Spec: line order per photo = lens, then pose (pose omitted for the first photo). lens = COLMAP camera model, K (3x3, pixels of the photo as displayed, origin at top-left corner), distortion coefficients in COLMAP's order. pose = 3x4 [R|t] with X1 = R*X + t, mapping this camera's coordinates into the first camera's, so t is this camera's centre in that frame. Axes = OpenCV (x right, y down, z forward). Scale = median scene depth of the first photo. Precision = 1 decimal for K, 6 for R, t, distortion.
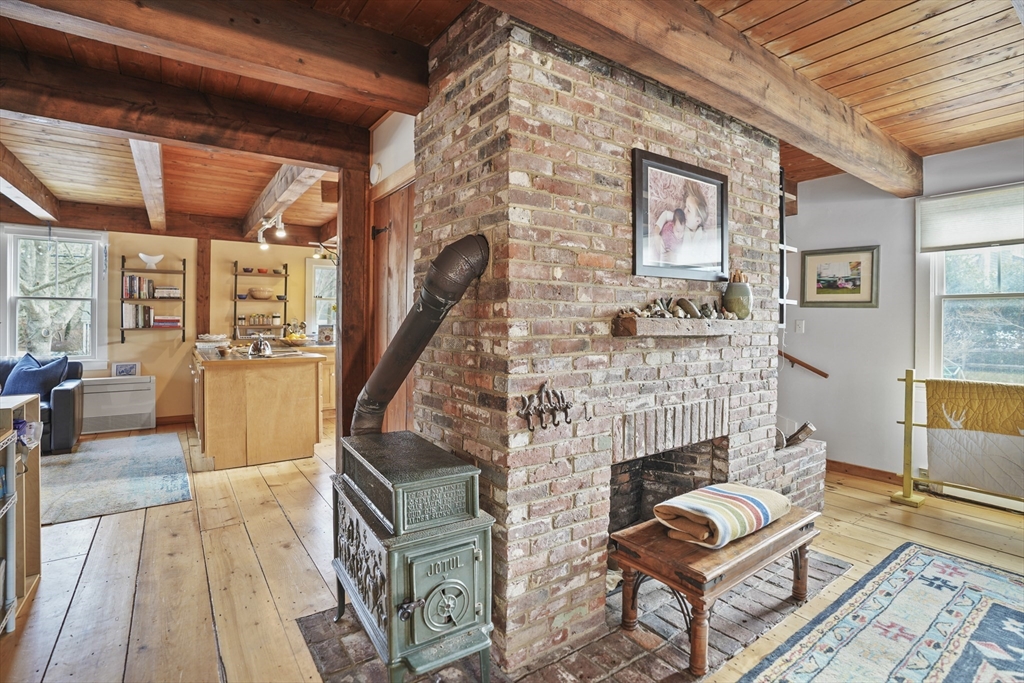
lens RADIAL K [[477.5, 0, 518.3], [0, 477.5, 323.1], [0, 0, 1]] dist [-0.031473, 0.009577]
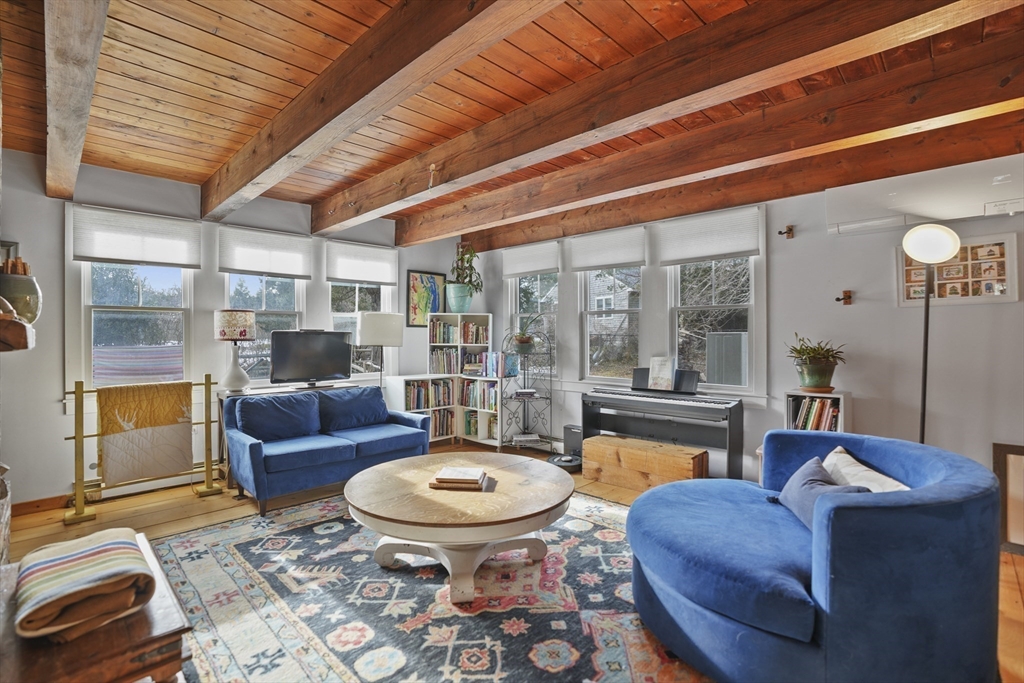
lens RADIAL K [[477.5, 0, 519.1], [0, 477.5, 335.3], [0, 0, 1]] dist [-0.031473, 0.009577]
pose [[-0.168165, -0.004191, 0.985750, -0.409819], [0.005561, 0.999971, 0.005200, 0.009257], [-0.985743, 0.006357, -0.168137, 0.425645]]
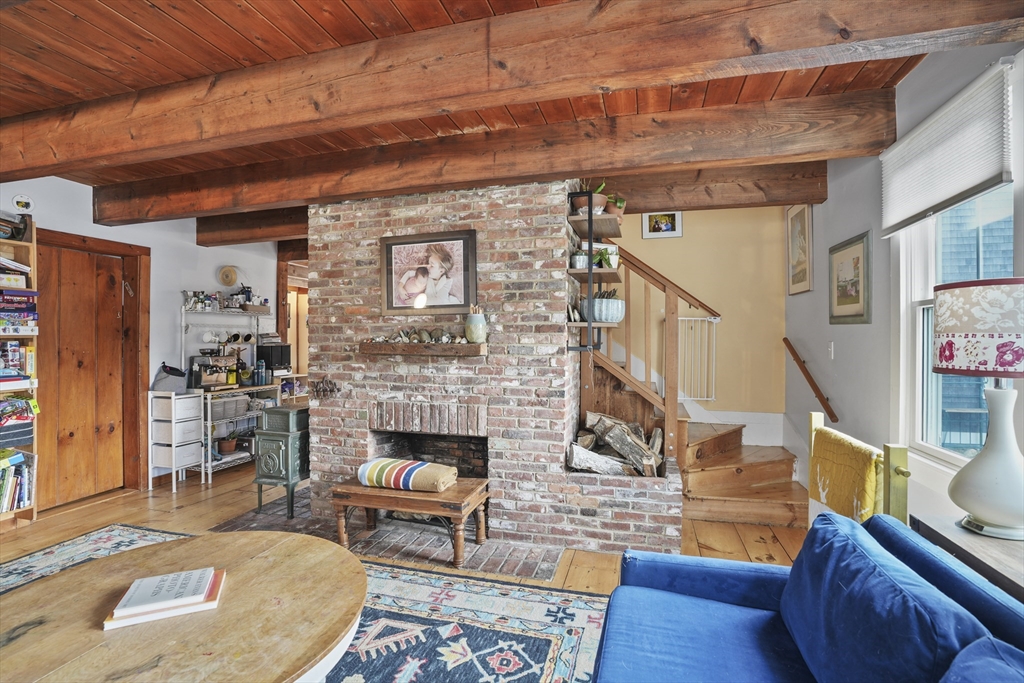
lens RADIAL K [[477.5, 0, 516.8], [0, 477.5, 339.9], [0, 0, 1]] dist [-0.031473, 0.009577]
pose [[0.620819, -0.001904, -0.783951, 1.728893], [0.001462, 0.999998, -0.001271, -0.016600], [0.783952, -0.000358, 0.620821, 0.339846]]
